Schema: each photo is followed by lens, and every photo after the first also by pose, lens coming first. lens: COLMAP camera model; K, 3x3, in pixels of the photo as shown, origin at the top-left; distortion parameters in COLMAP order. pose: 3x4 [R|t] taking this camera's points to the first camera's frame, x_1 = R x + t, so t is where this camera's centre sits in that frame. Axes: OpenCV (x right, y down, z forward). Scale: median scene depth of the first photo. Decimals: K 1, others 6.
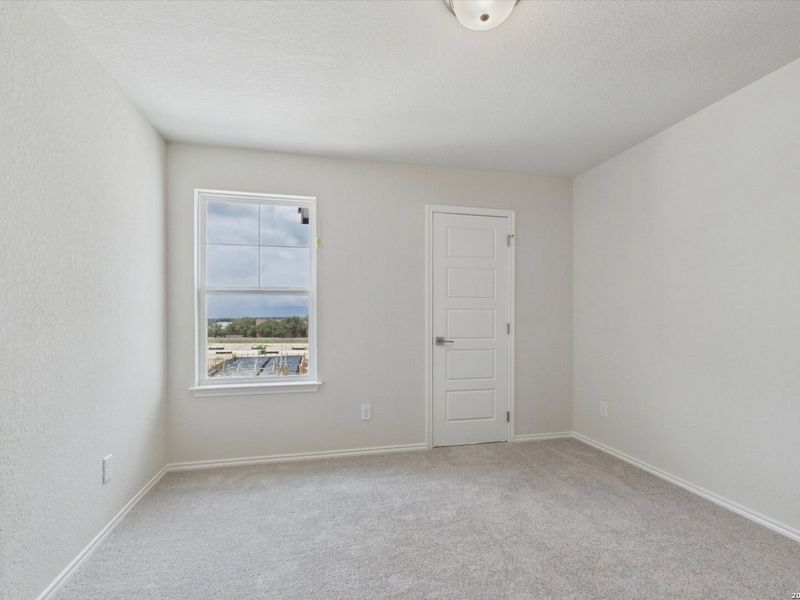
lens RADIAL K [[380.9, 0, 400.1], [0, 380.9, 316.5], [0, 0, 1]] dist [0.002177, 0.000062]
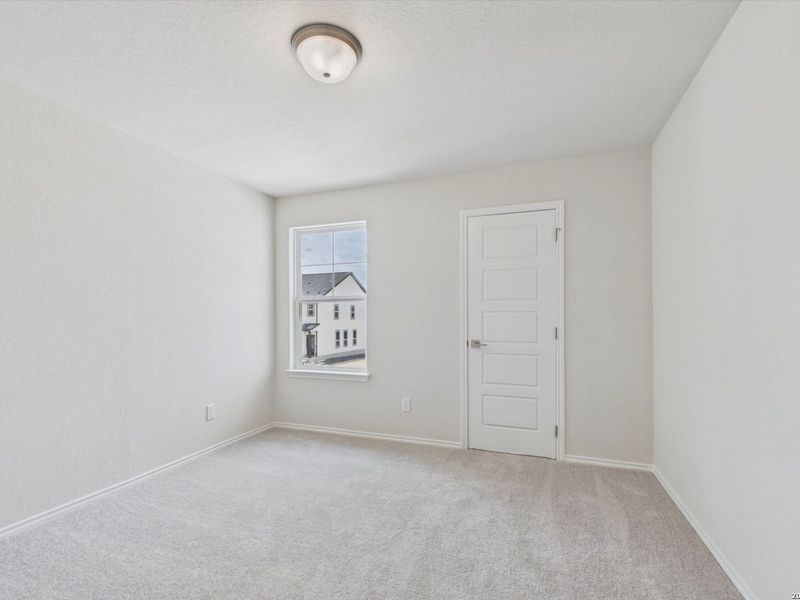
lens RADIAL K [[380.9, 0, 400.1], [0, 380.9, 316.5], [0, 0, 1]] dist [0.002177, 0.000062]
pose [[0.832032, -0.002788, -0.554721, 0.518108], [-0.000192, 0.999986, -0.005313, -0.002600], [0.554728, 0.004527, 0.832020, 0.055407]]
